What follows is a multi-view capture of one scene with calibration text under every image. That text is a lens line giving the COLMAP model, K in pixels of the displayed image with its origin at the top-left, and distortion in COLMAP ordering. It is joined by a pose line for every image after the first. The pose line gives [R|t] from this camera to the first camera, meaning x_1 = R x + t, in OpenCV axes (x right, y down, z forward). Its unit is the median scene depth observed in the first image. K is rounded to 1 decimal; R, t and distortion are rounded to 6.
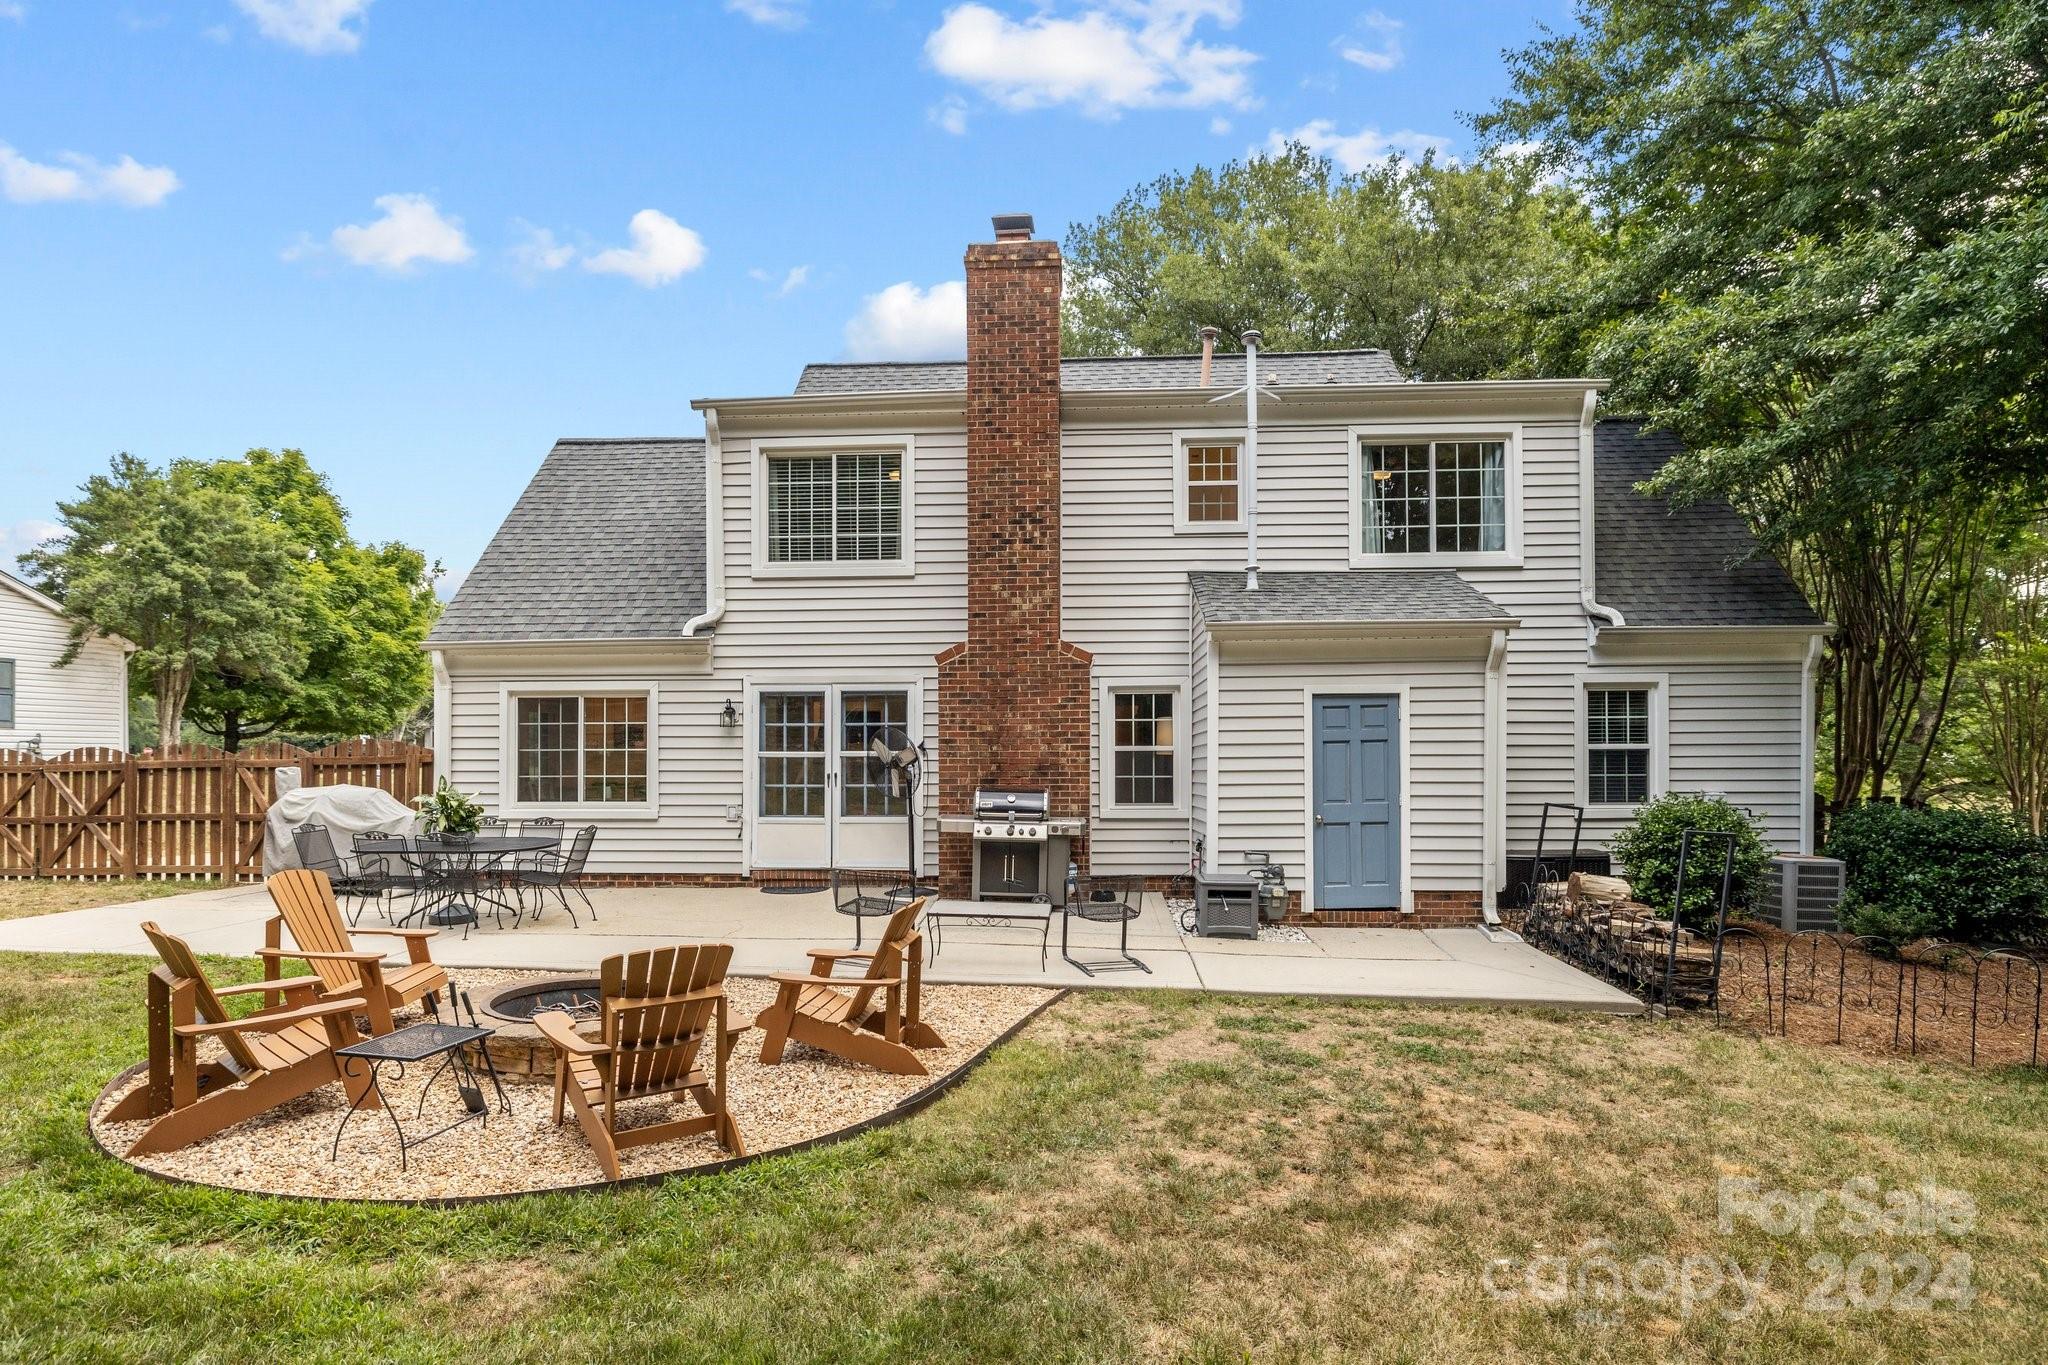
lens RADIAL K [[1129.0, 0, 1049.7], [0, 1129.0, 747.4], [0, 0, 1]] dist [-0.001572, -0.001396]
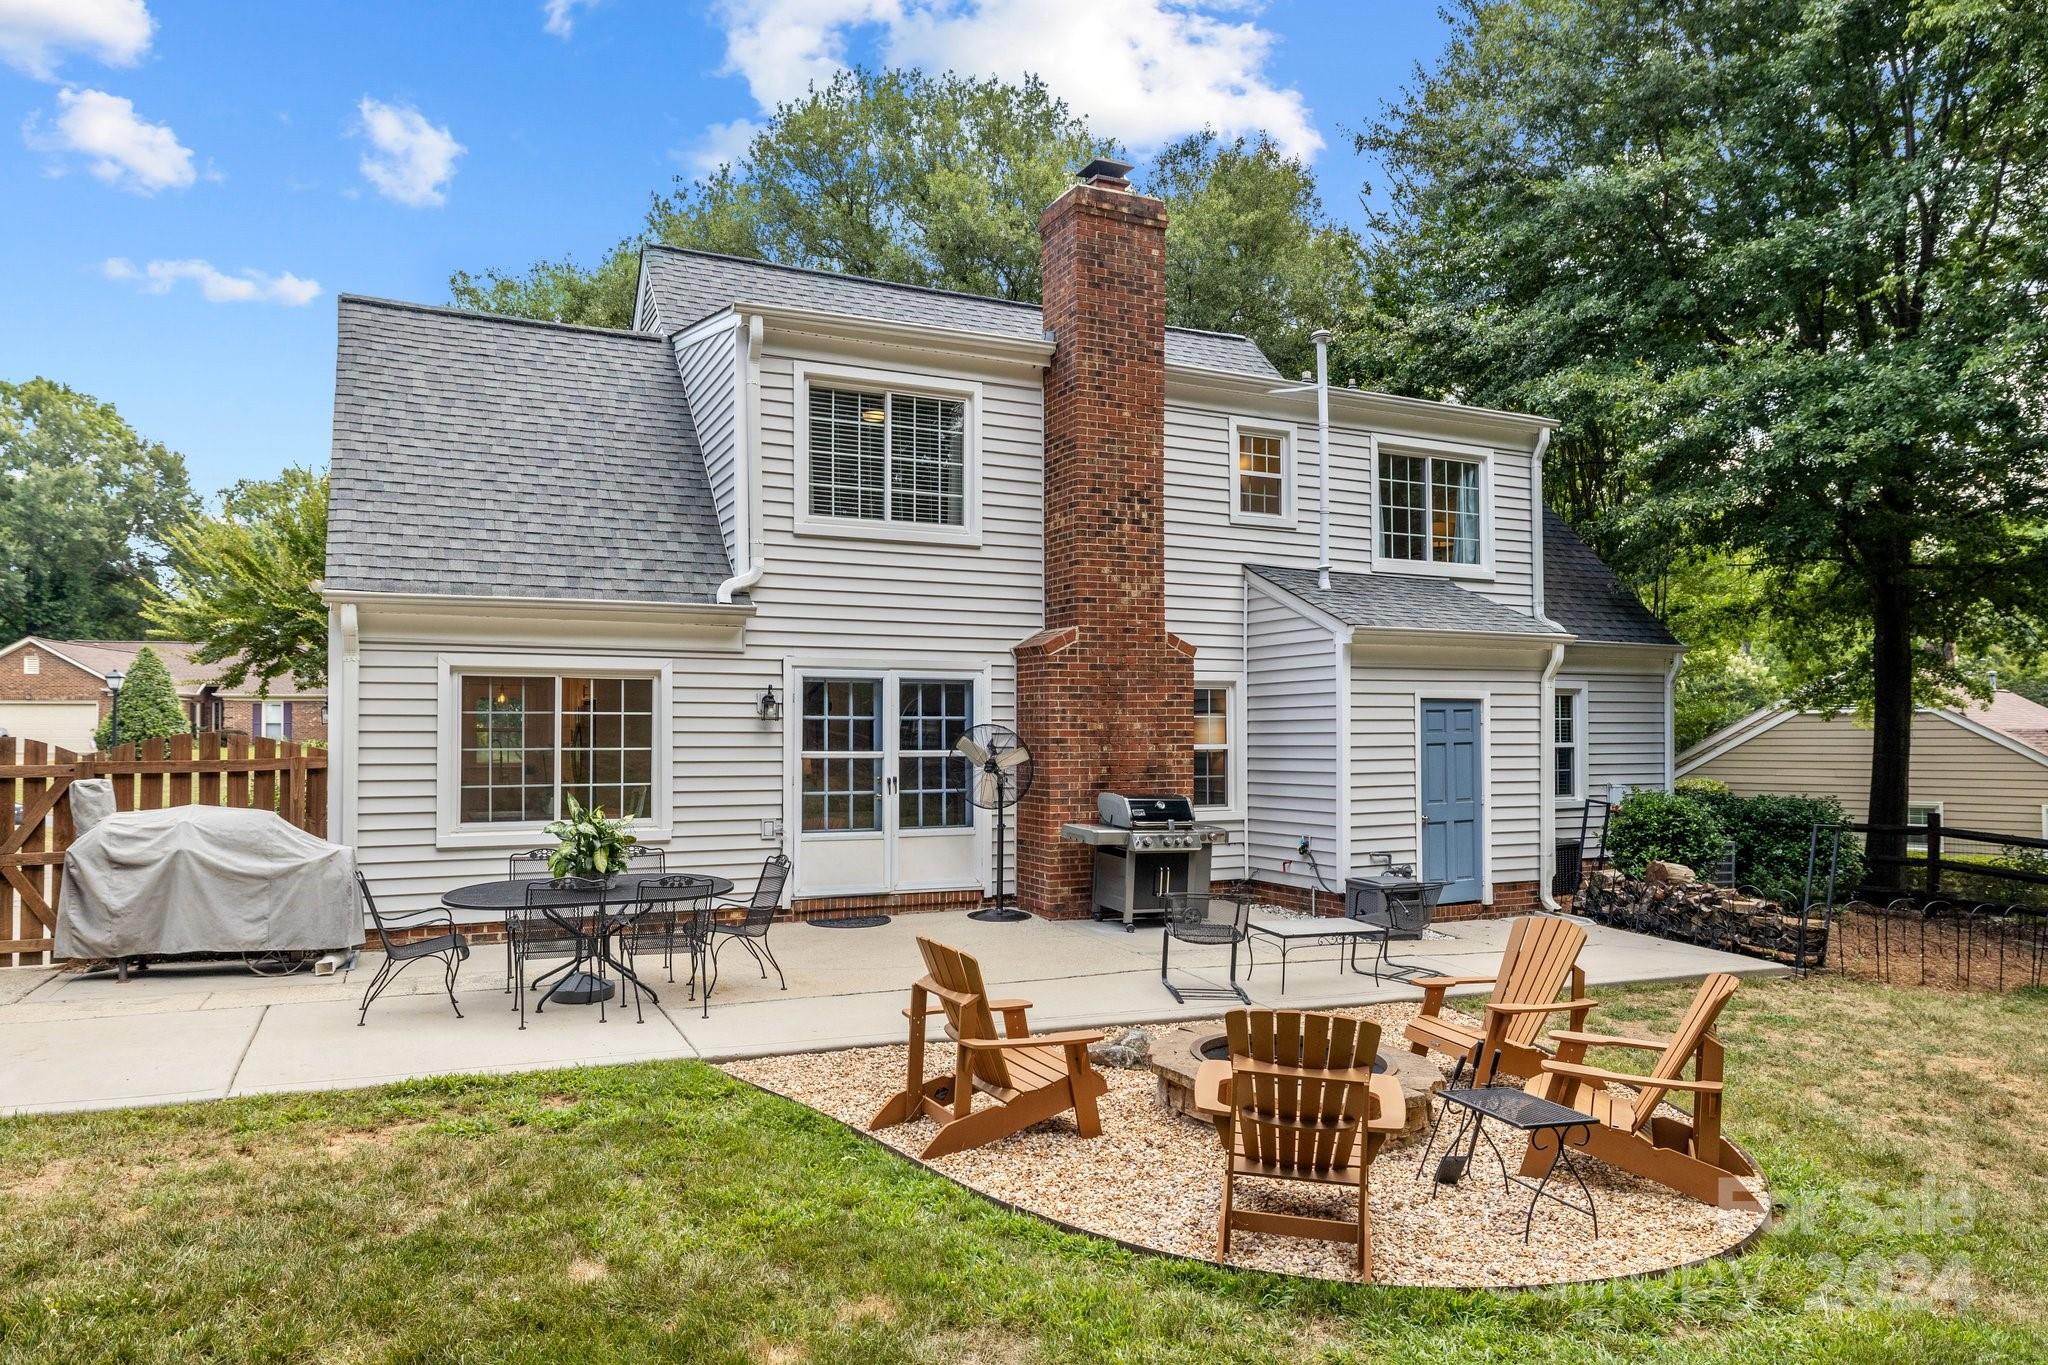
lens RADIAL K [[1330.1, 0, 1069.3], [0, 1330.1, 695.2], [0, 0, 1]] dist [-0.001024, 0.002443]
pose [[0.866489, 0.017866, 0.498877, -0.572882], [-0.011596, 0.999810, -0.015666, -0.023821], [-0.499062, 0.007790, 0.866531, 0.089961]]
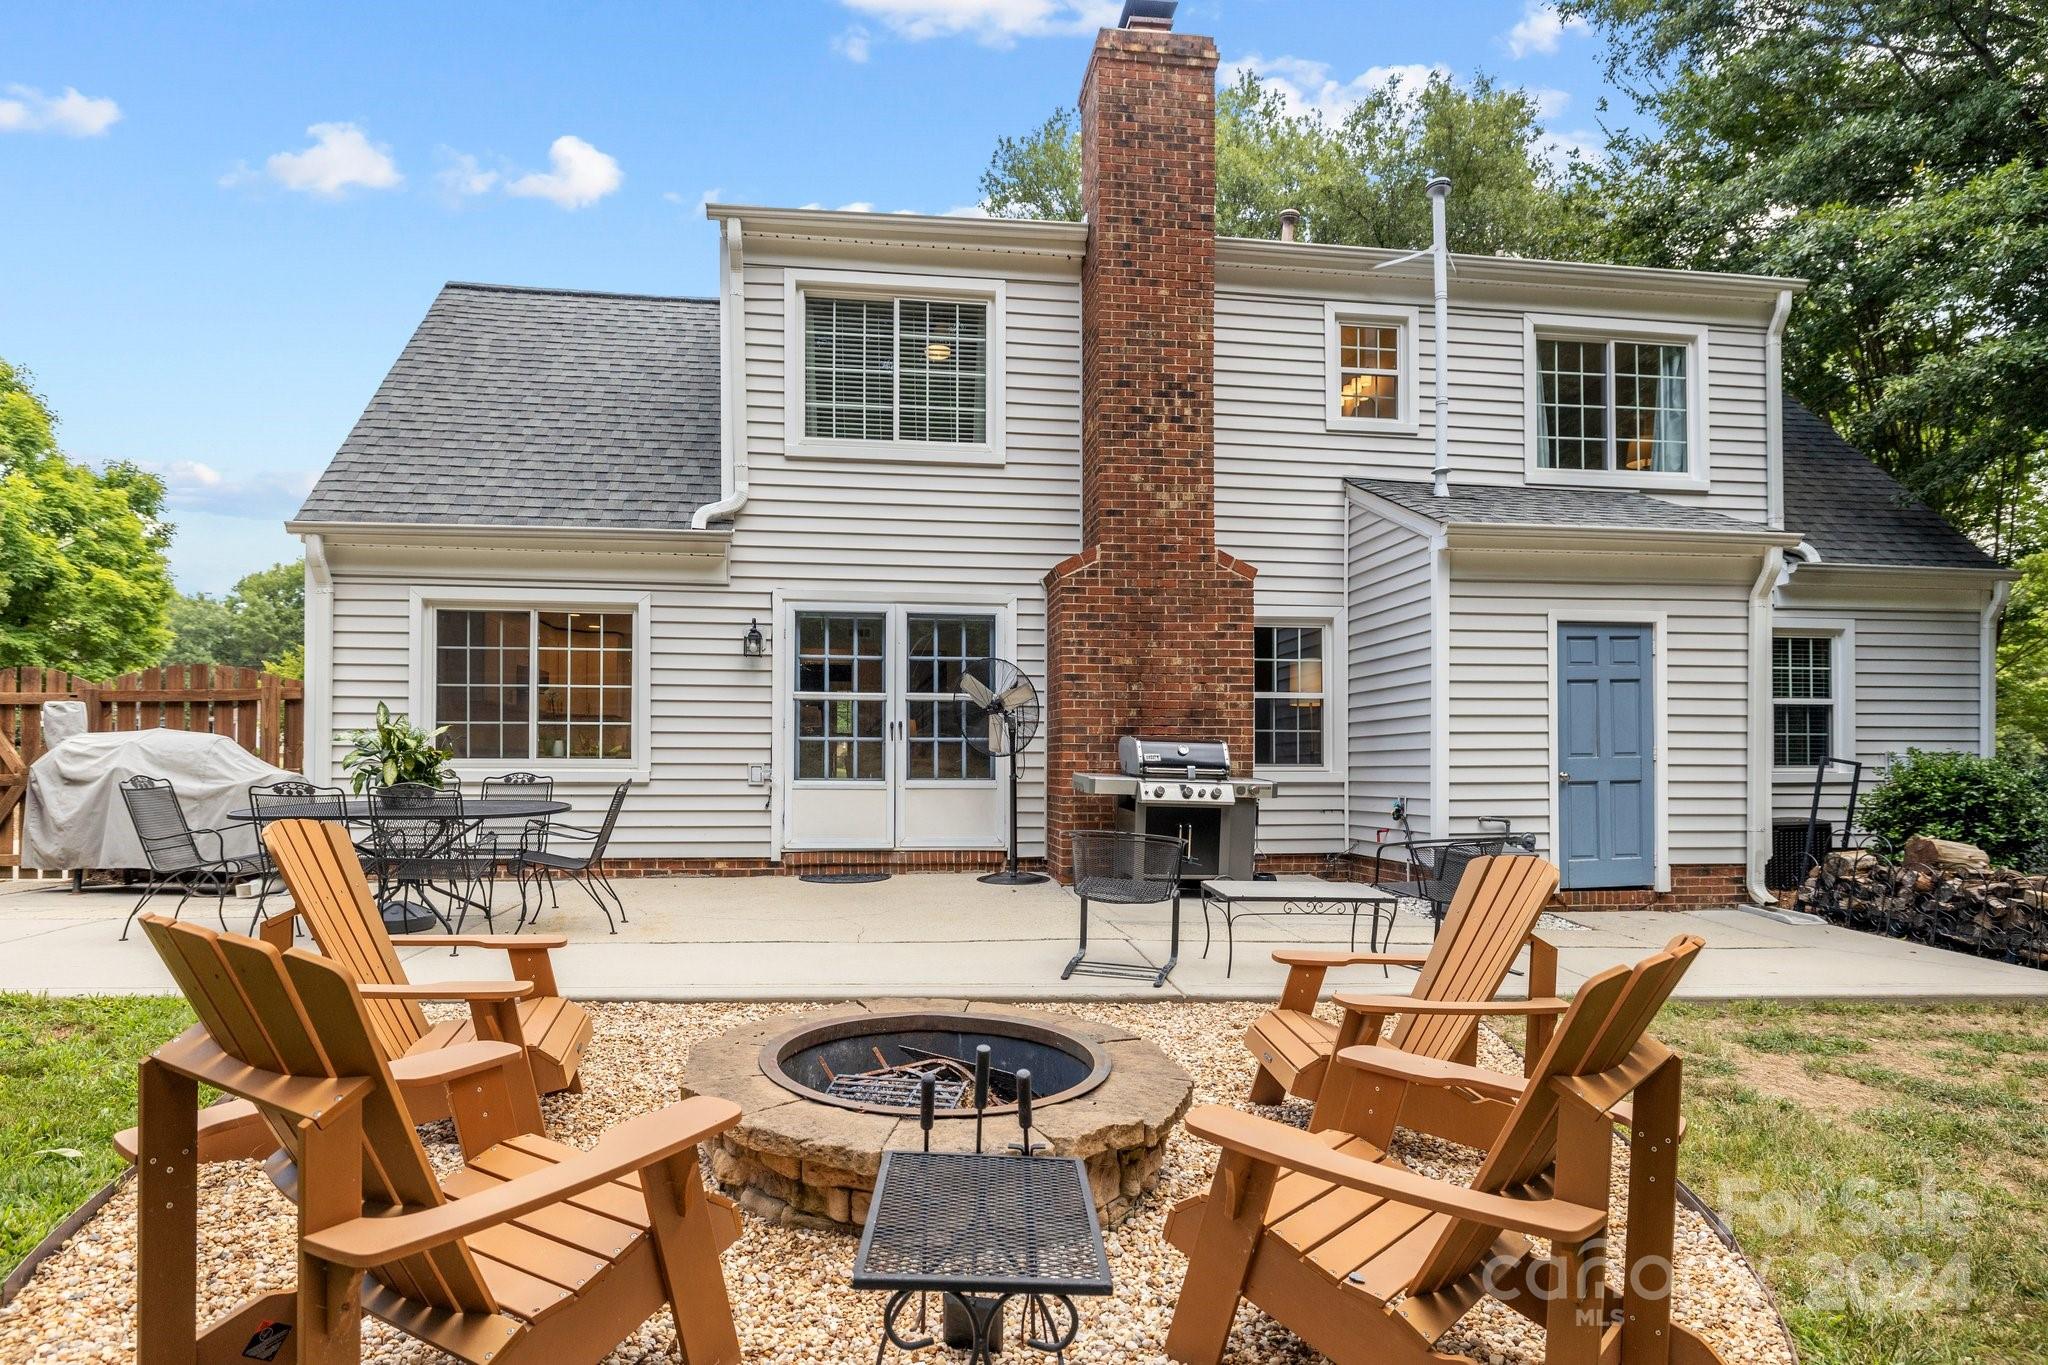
lens RADIAL K [[1129.0, 0, 1039.4], [0, 1129.0, 750.7], [0, 0, 1]] dist [-0.001572, -0.001396]
pose [[0.981371, 0.007713, 0.191966, -0.245114], [-0.007797, 0.999970, -0.000319, 0.041996], [-0.191962, -0.001184, 0.981402, 0.249062]]
